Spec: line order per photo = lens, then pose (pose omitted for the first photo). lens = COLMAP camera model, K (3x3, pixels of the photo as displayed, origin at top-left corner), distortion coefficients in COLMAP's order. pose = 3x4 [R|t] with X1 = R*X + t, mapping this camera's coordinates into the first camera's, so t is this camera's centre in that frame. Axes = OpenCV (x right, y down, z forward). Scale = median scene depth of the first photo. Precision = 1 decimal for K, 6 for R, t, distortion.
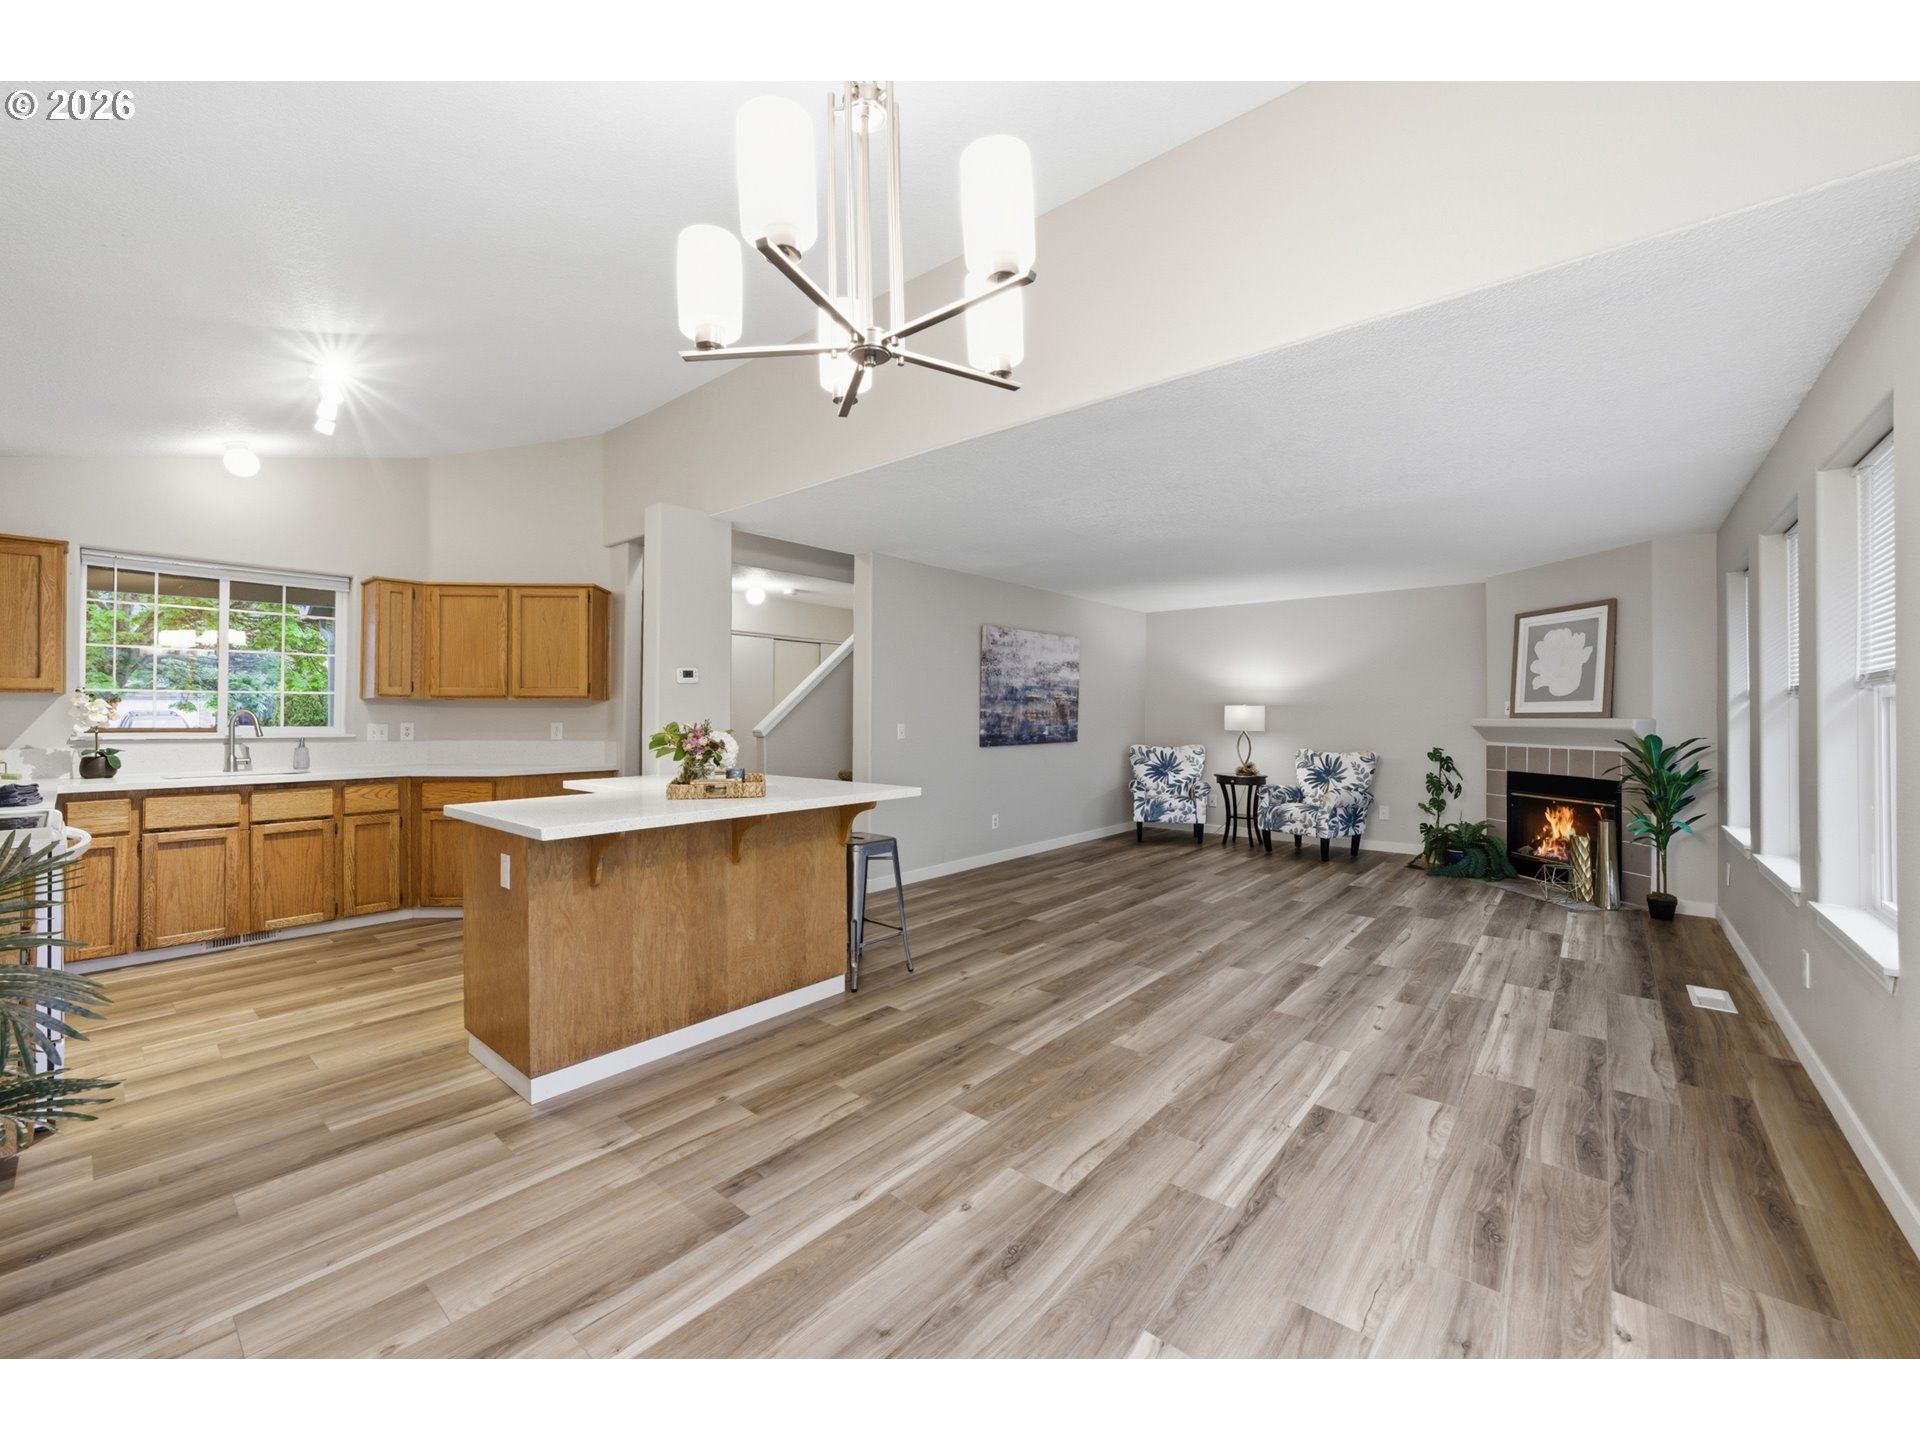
lens RADIAL K [[811.2, 0, 904.1], [0, 811.2, 710.7], [0, 0, 1]] dist [-0.030616, 0.014265]
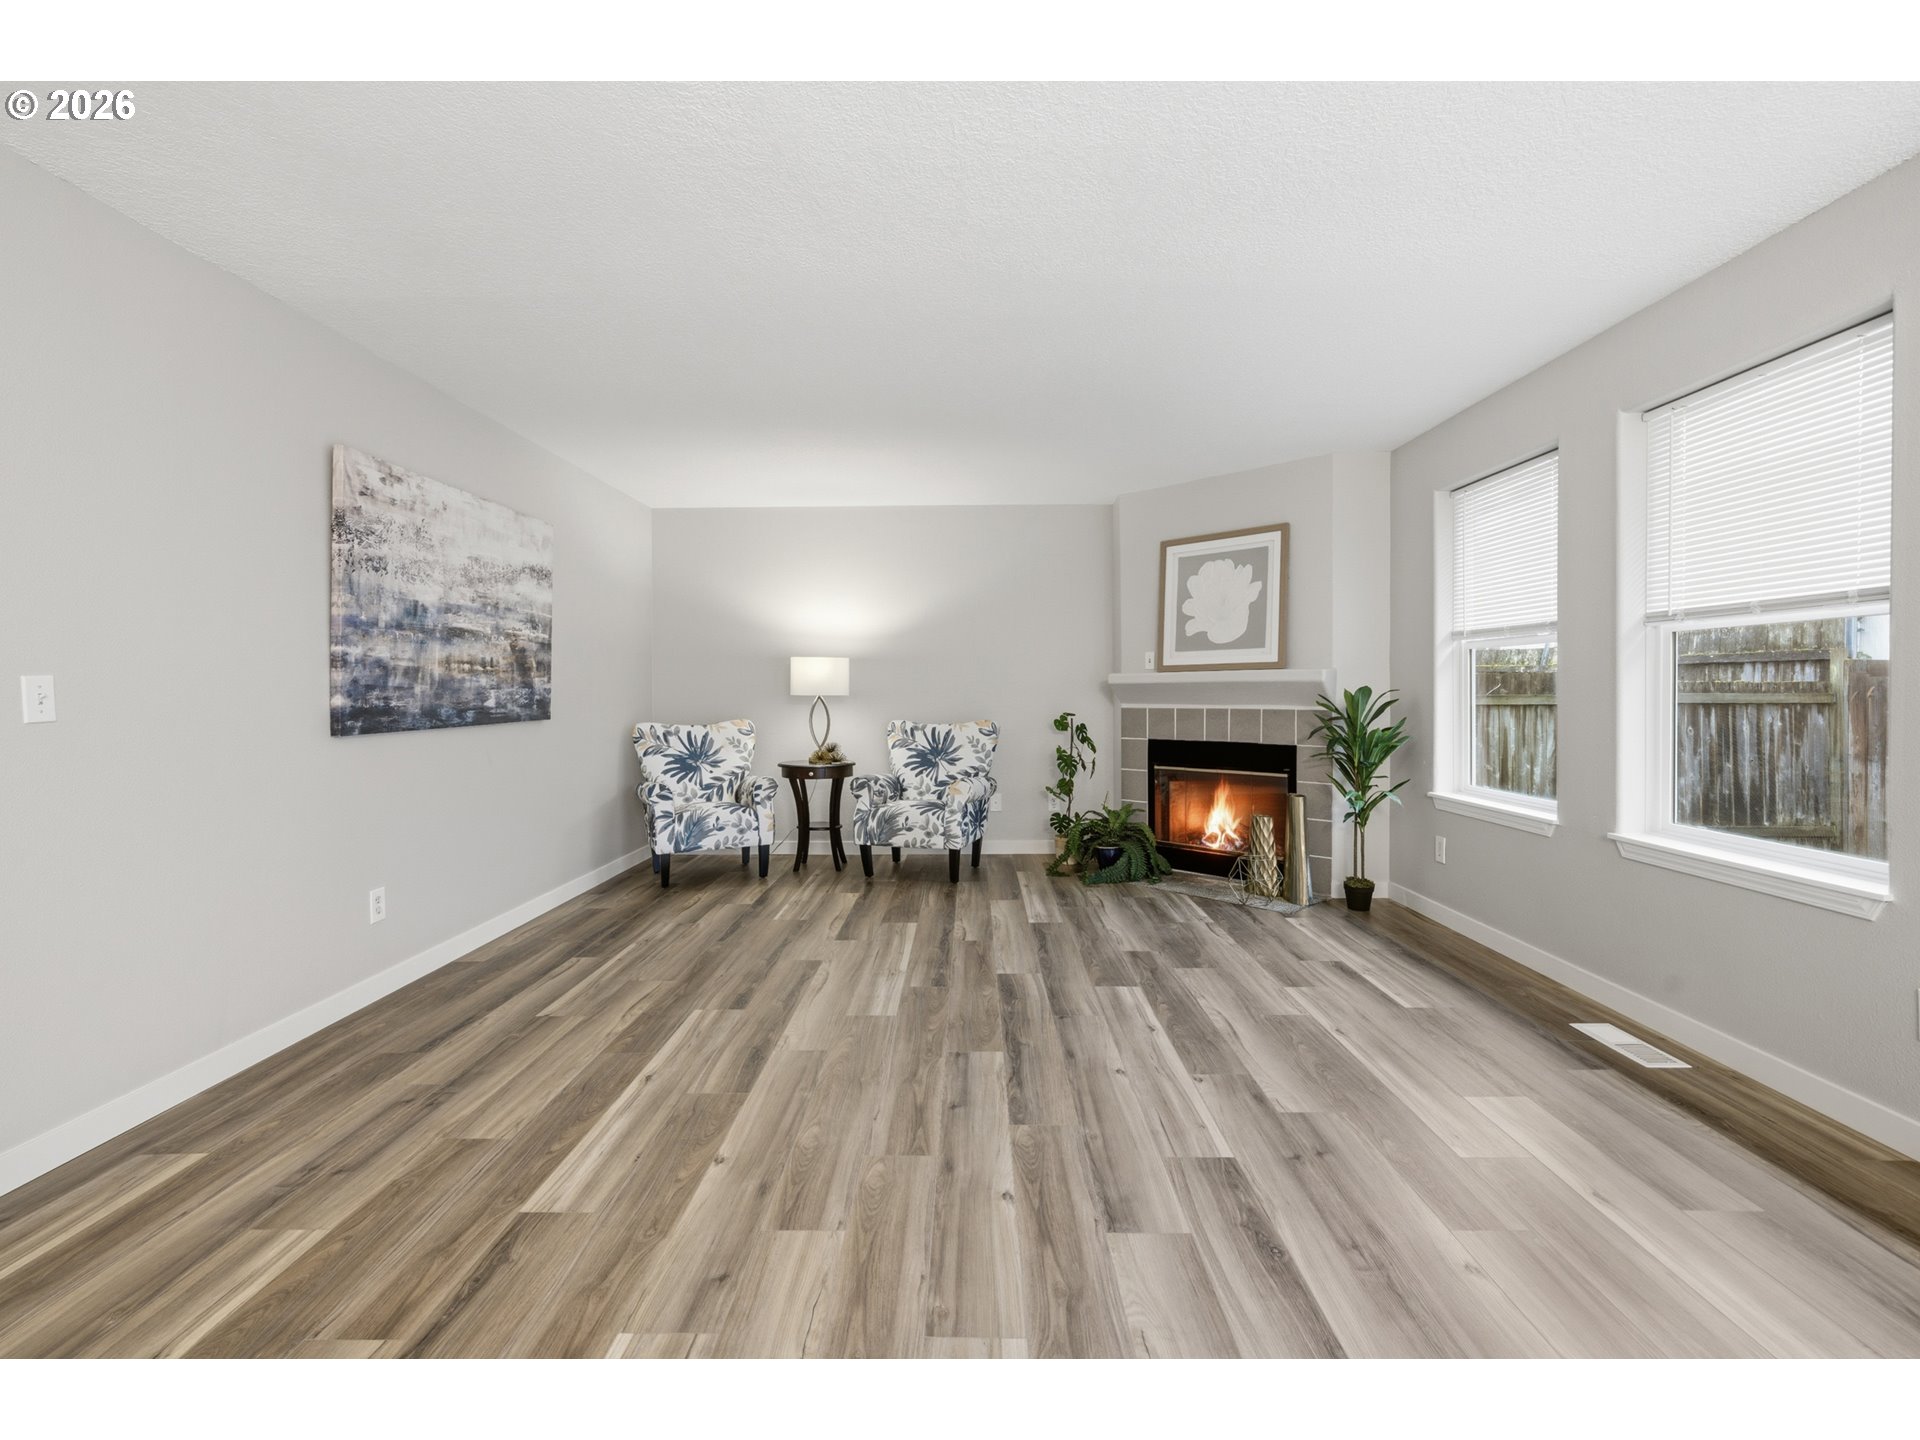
lens RADIAL K [[877.1, 0, 979.4], [0, 877.1, 708.1], [0, 0, 1]] dist [-0.014663, 0.000418]
pose [[0.731087, -0.020354, 0.681980, 0.038719], [0.005089, 0.999690, 0.024380, 0.024951], [-0.682265, -0.014353, 0.730964, 0.537876]]
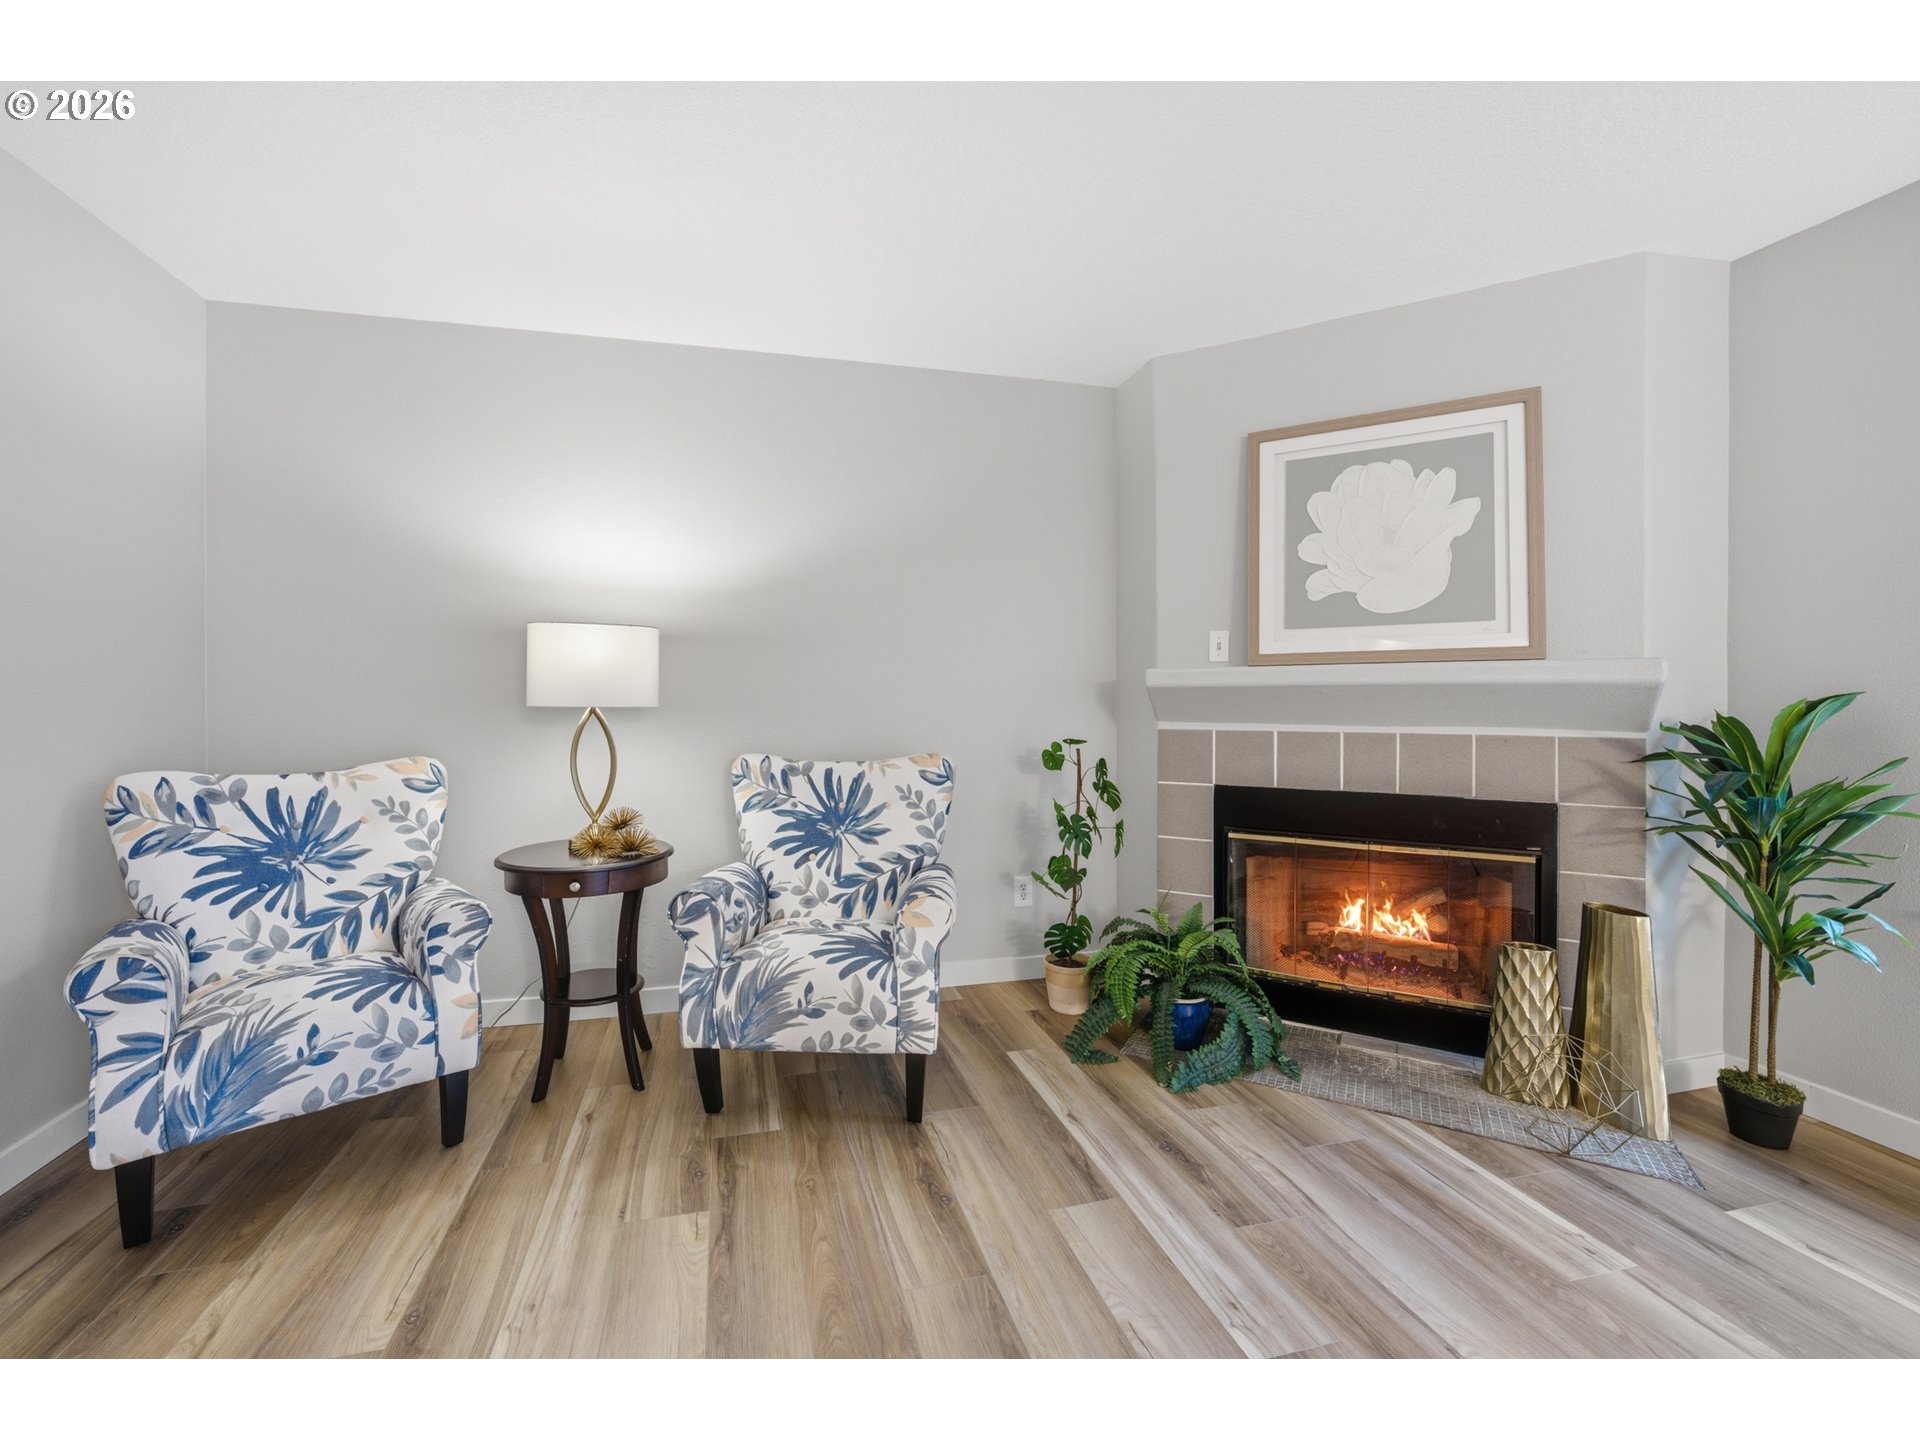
lens RADIAL K [[753.9, 0, 909.1], [0, 753.9, 708.7], [0, 0, 1]] dist [-0.017846, 0.000227]
pose [[0.551581, -0.014682, 0.833992, 0.343259], [-0.000780, 0.999836, 0.018117, 0.027582], [-0.834121, -0.010644, 0.551479, 1.027431]]
